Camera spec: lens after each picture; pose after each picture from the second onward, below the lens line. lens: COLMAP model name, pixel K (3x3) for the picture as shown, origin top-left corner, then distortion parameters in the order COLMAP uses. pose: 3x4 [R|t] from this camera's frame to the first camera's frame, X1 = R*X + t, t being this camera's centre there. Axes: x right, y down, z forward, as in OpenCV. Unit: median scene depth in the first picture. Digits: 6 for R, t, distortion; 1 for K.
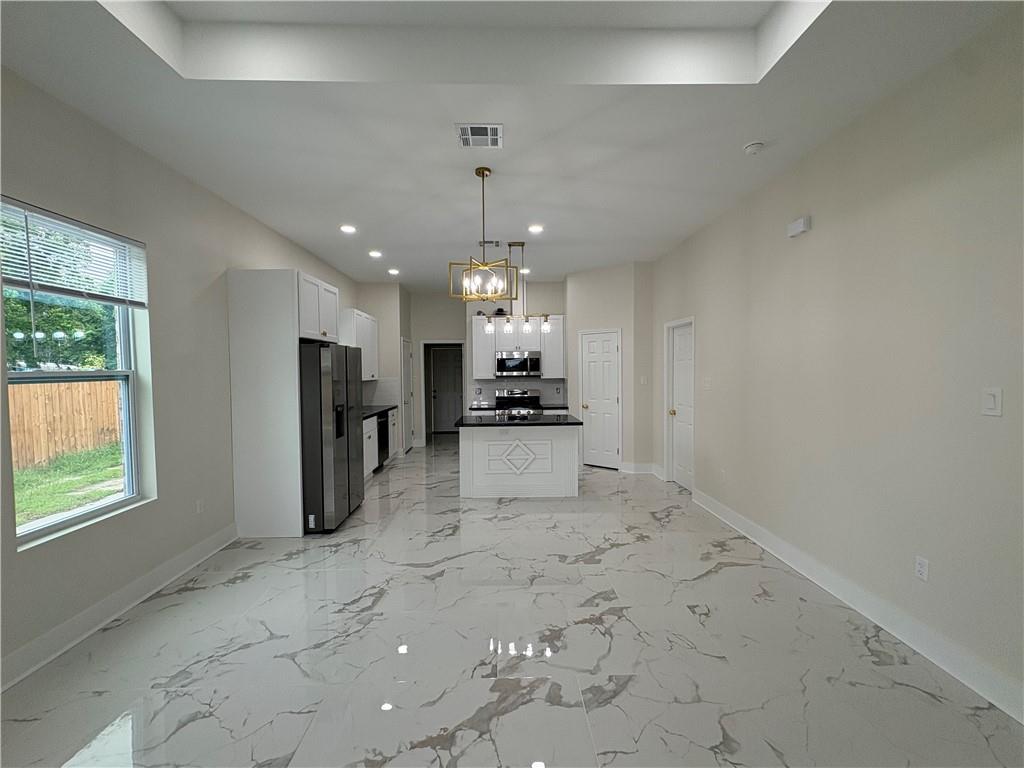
lens RADIAL K [[430.5, 0, 512.8], [0, 430.5, 385.5], [0, 0, 1]] dist [-0.001779, 0.000457]
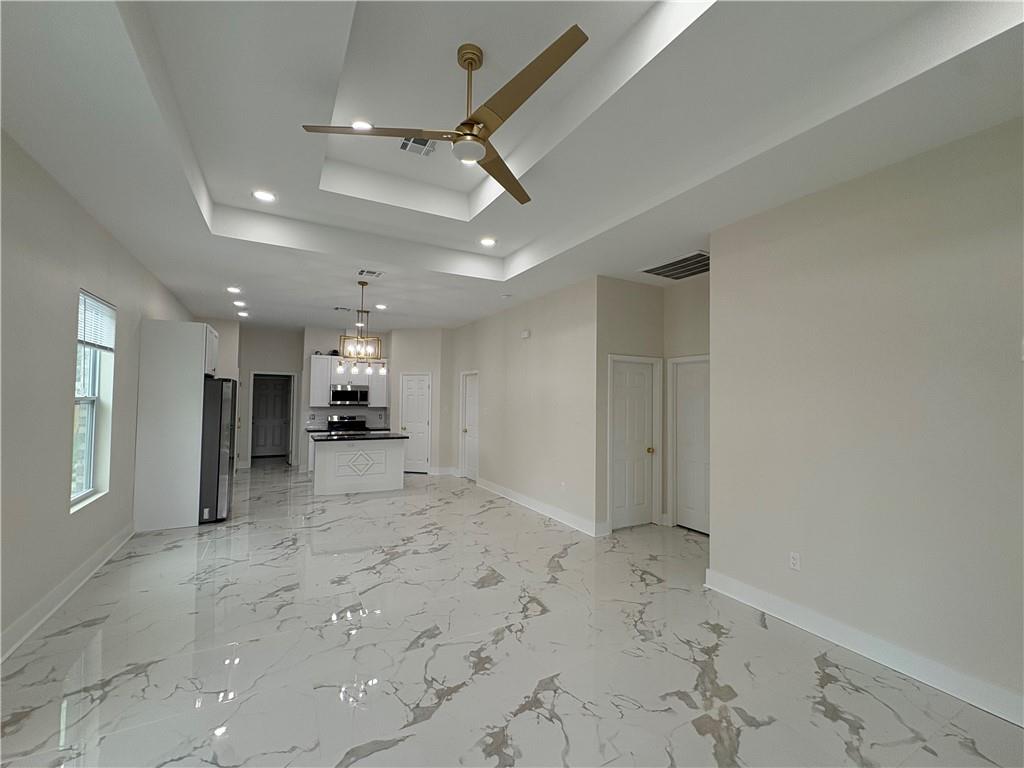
lens RADIAL K [[430.5, 0, 513.1], [0, 430.5, 380.8], [0, 0, 1]] dist [-0.001779, 0.000457]
pose [[0.889645, 0.041876, 0.454728, -0.215555], [-0.005611, 0.996714, -0.080810, 0.011910], [-0.456618, 0.069341, 0.886957, -0.534818]]
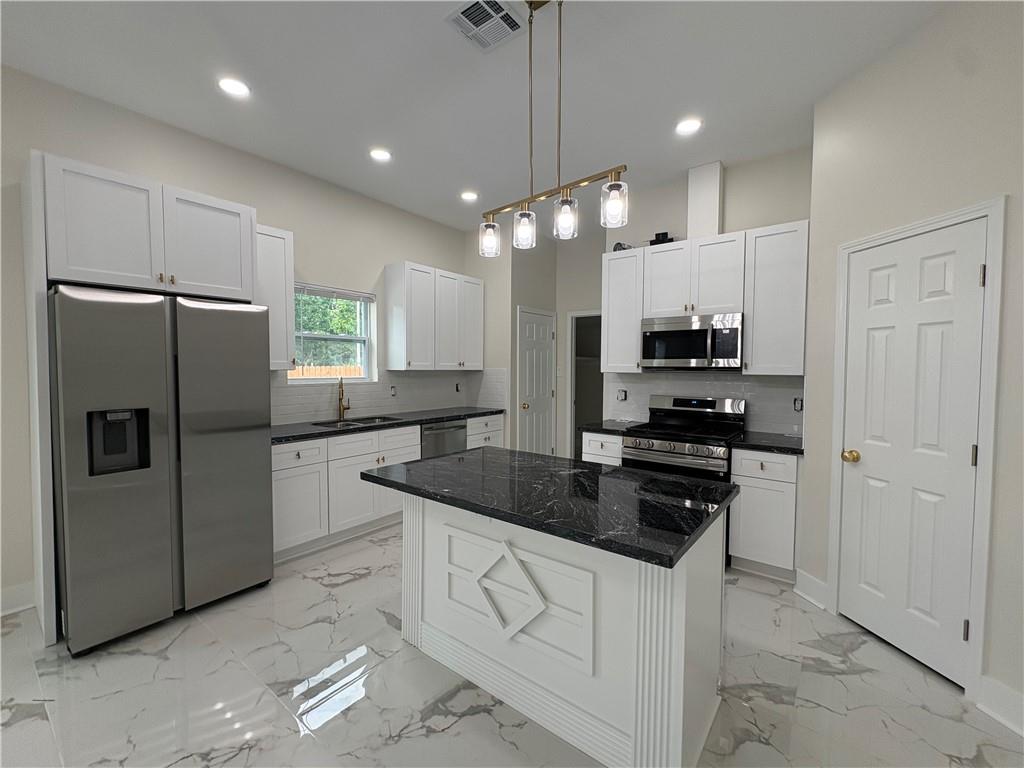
lens RADIAL K [[430.5, 0, 515.2], [0, 430.5, 386.0], [0, 0, 1]] dist [-0.001779, 0.000457]
pose [[0.777109, 0.044815, -0.627768, 0.256097], [-0.036932, 0.998990, 0.025597, -0.011939], [0.628281, 0.003293, 0.777979, 0.811442]]
